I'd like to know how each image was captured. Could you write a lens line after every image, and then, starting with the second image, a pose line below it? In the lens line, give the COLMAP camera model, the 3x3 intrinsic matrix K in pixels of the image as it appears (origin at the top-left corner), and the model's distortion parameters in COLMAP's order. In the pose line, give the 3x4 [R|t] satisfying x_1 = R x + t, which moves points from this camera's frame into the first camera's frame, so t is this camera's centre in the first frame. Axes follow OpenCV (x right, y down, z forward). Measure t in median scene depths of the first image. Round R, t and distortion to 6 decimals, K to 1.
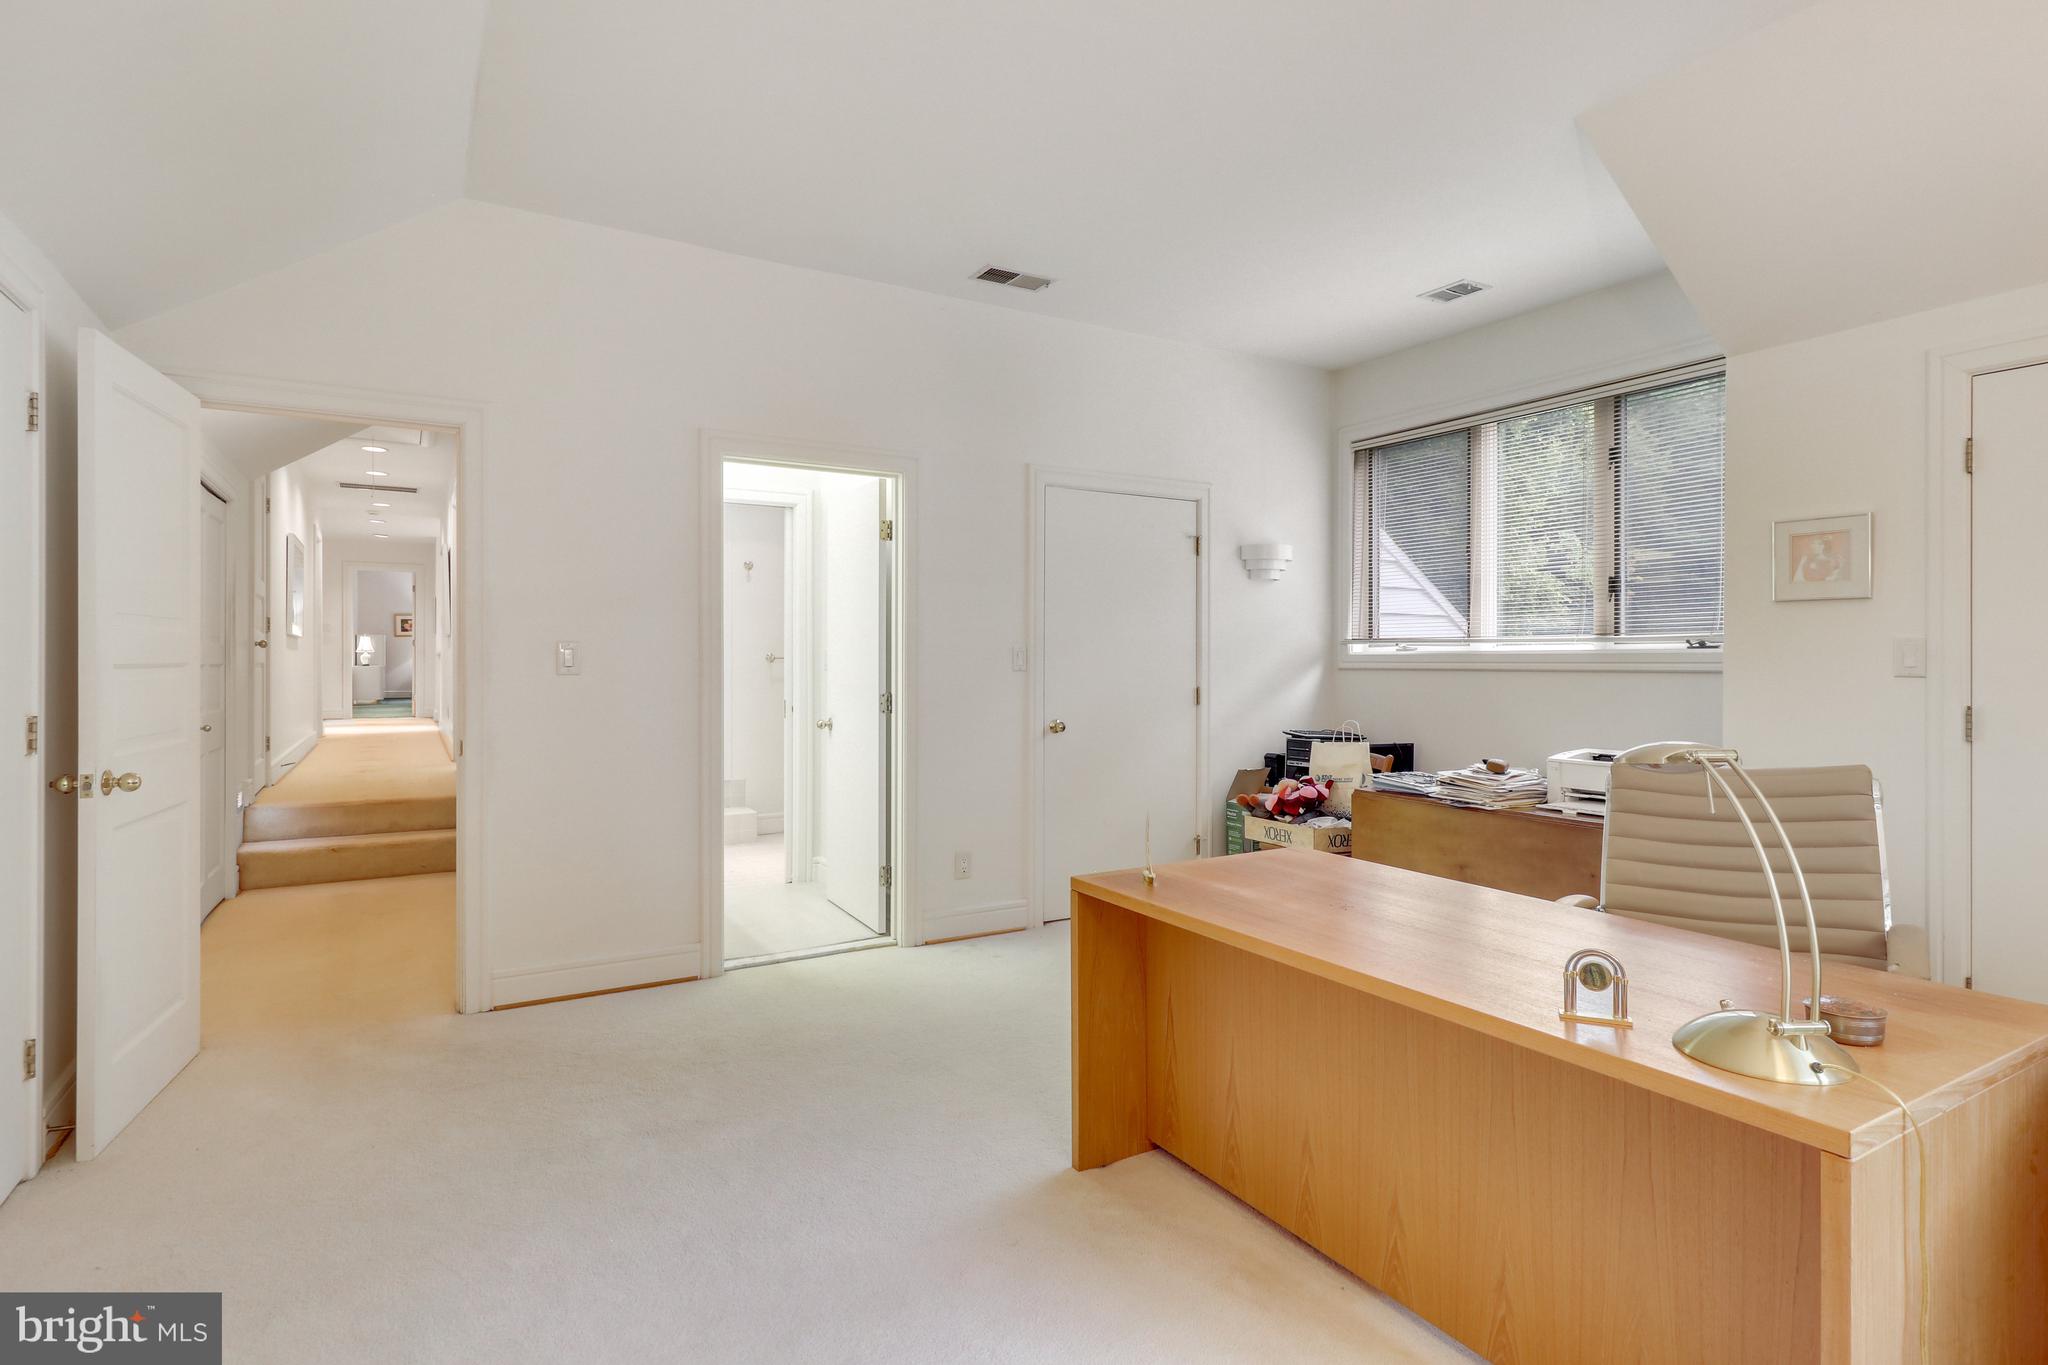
lens RADIAL K [[1019.0, 0, 1002.6], [0, 1019.0, 672.9], [0, 0, 1]] dist [-0.004260, -0.001412]
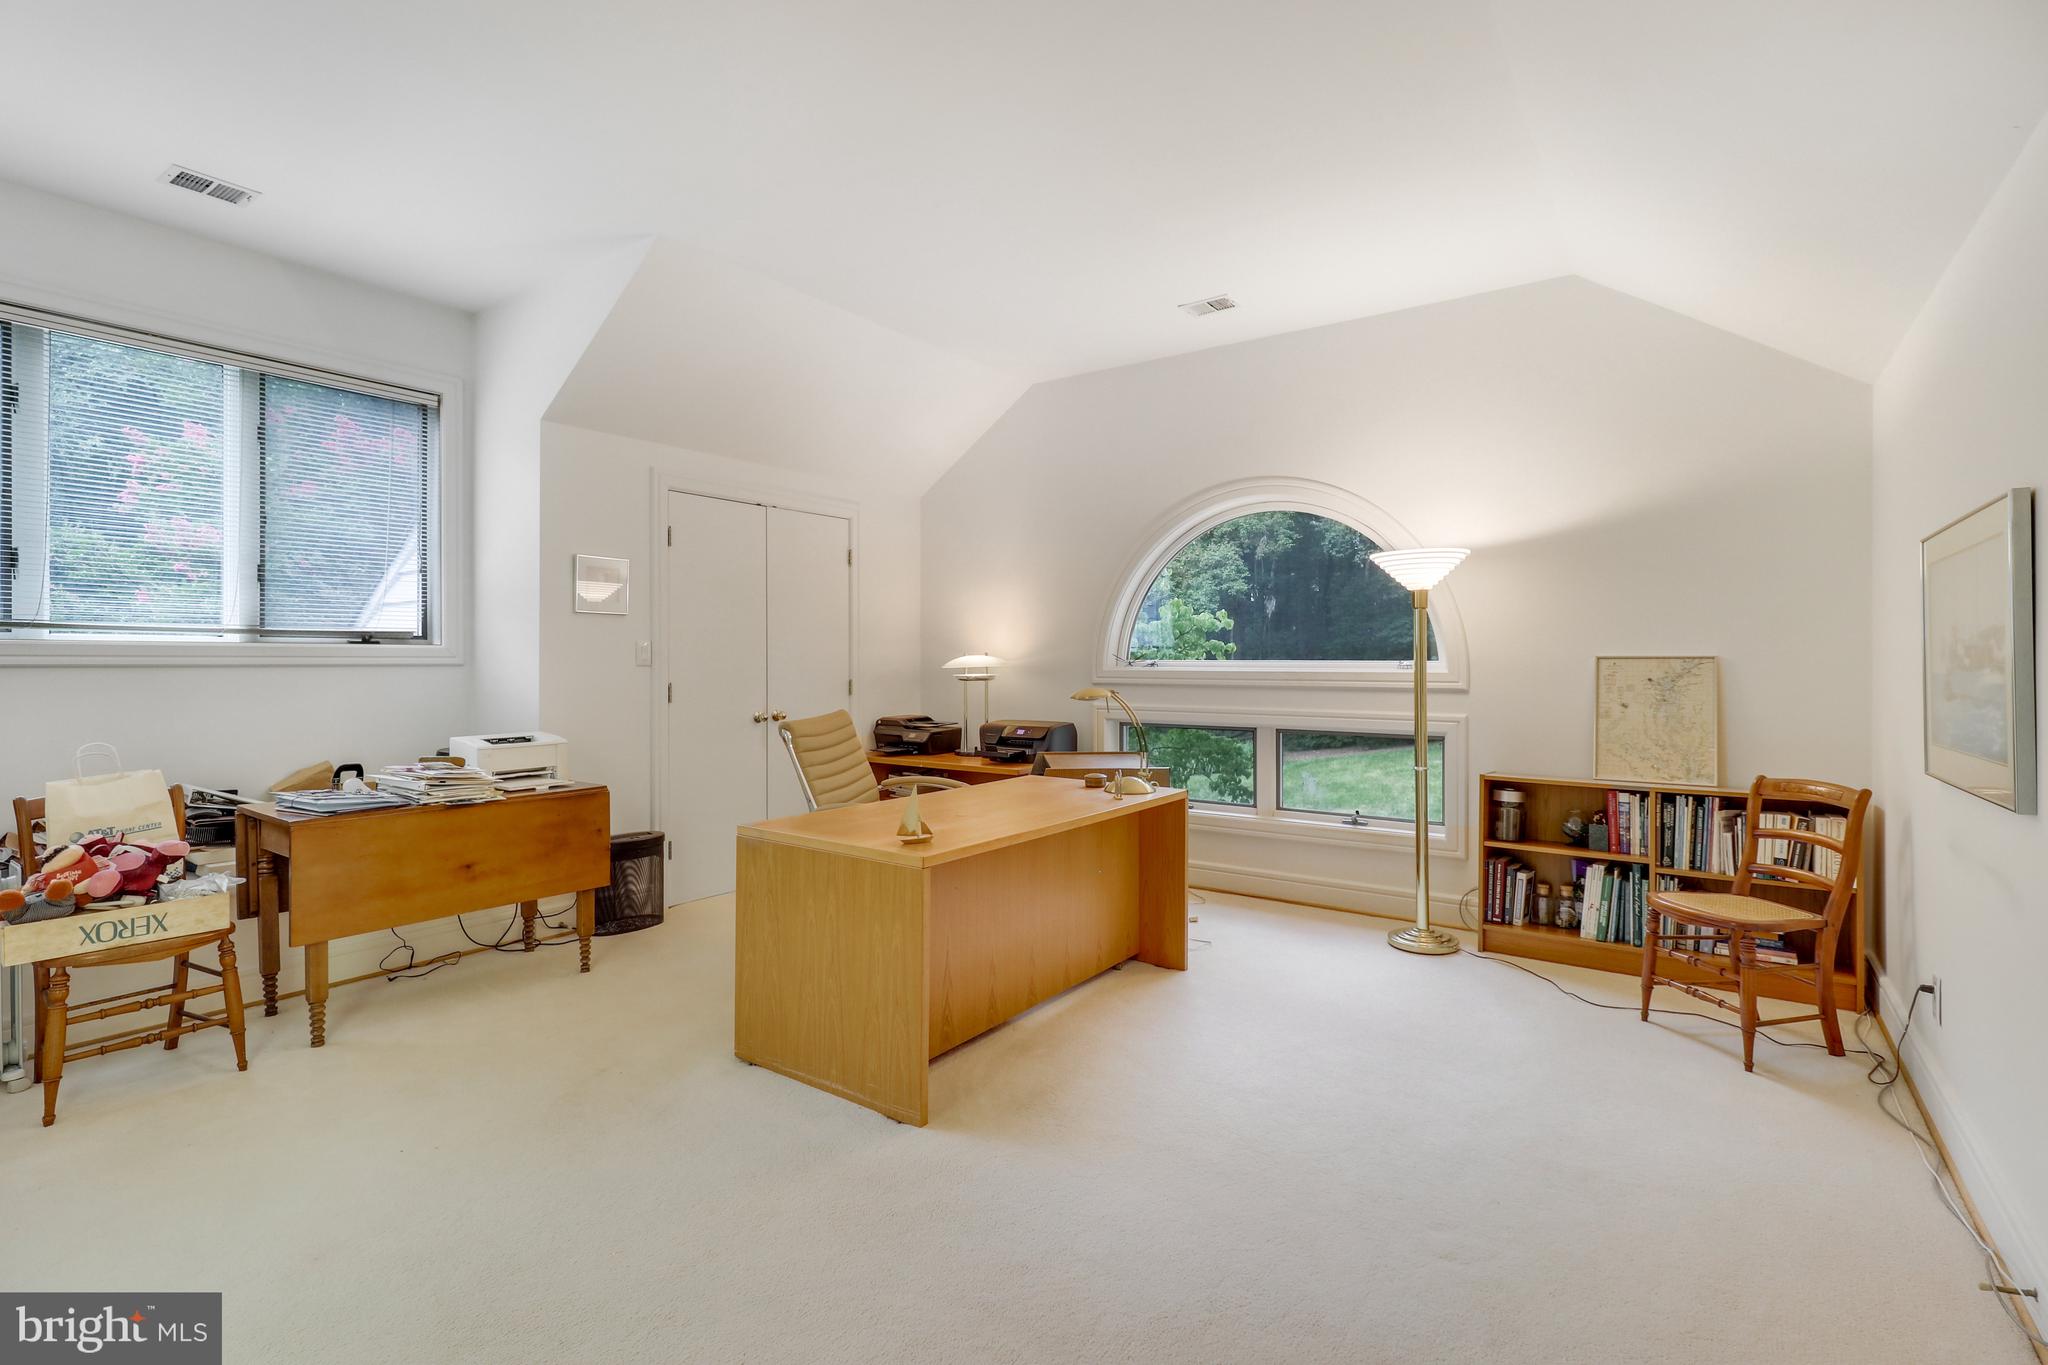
lens RADIAL K [[942.6, 0, 1017.8], [0, 942.6, 671.6], [0, 0, 1]] dist [0.003327, 0.000659]
pose [[-0.409129, -0.011925, 0.912399, -0.636332], [0.002952, 0.999892, 0.014392, -0.009147], [-0.912472, 0.008581, -0.409049, 0.945776]]
